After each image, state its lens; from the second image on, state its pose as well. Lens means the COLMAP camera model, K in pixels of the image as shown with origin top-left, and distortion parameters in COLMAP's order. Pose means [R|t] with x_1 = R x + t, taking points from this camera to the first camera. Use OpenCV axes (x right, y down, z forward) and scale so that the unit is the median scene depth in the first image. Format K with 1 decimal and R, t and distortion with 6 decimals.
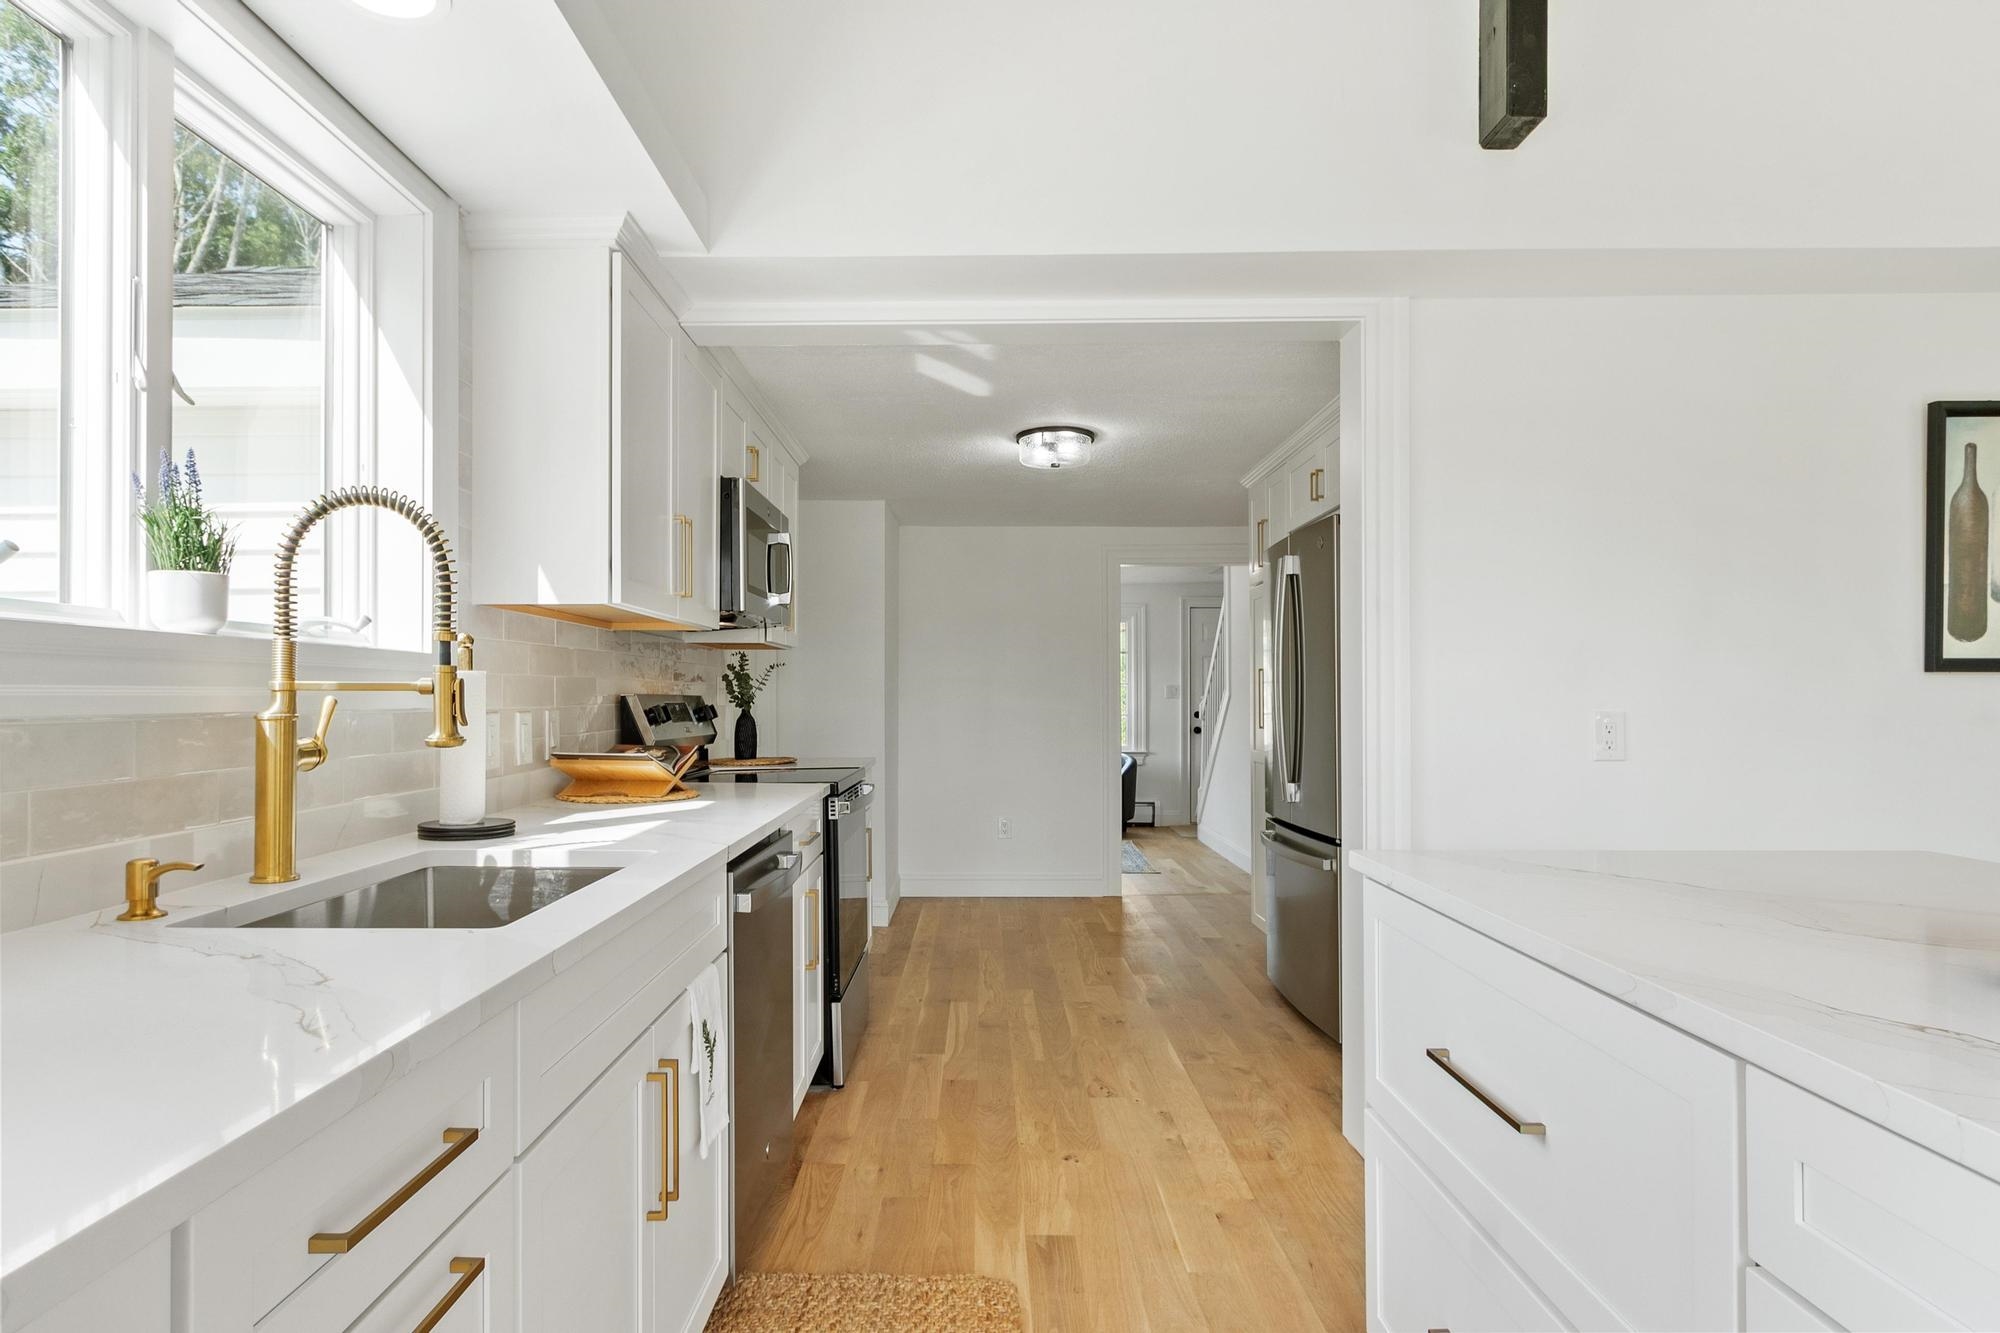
lens RADIAL K [[1079.4, 0, 961.1], [0, 1079.4, 678.2], [0, 0, 1]] dist [-0.004749, -0.002098]
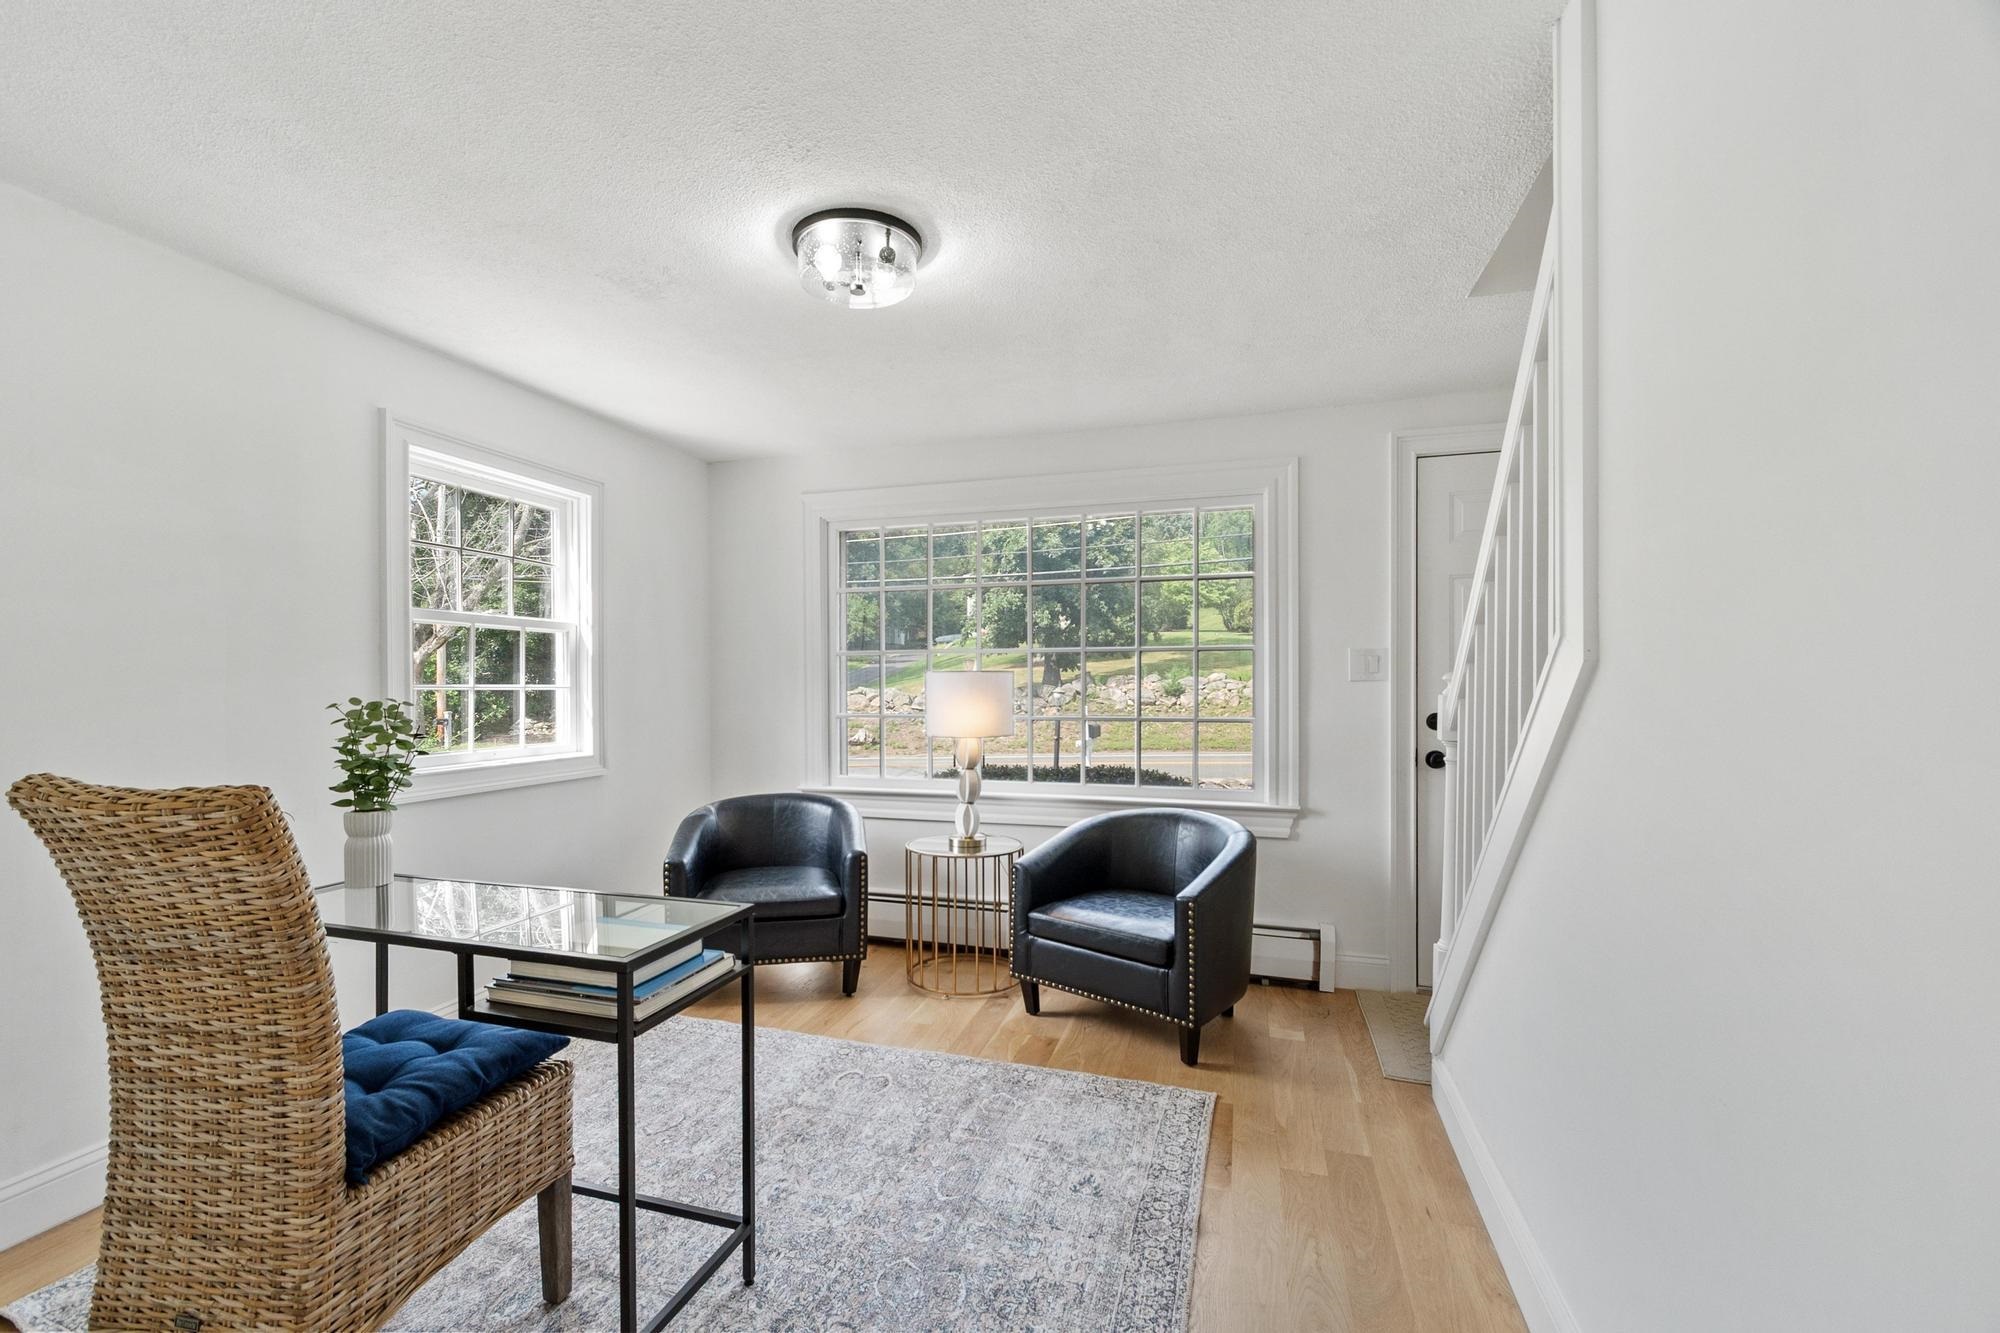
lens RADIAL K [[883.2, 0, 956.9], [0, 883.2, 678.3], [0, 0, 1]] dist [0.010475, -0.004991]
pose [[0.957917, -0.002520, -0.287034, 0.143248], [0.007270, 0.999854, 0.015486, 0.011224], [0.286953, -0.016921, 0.957795, 0.633090]]
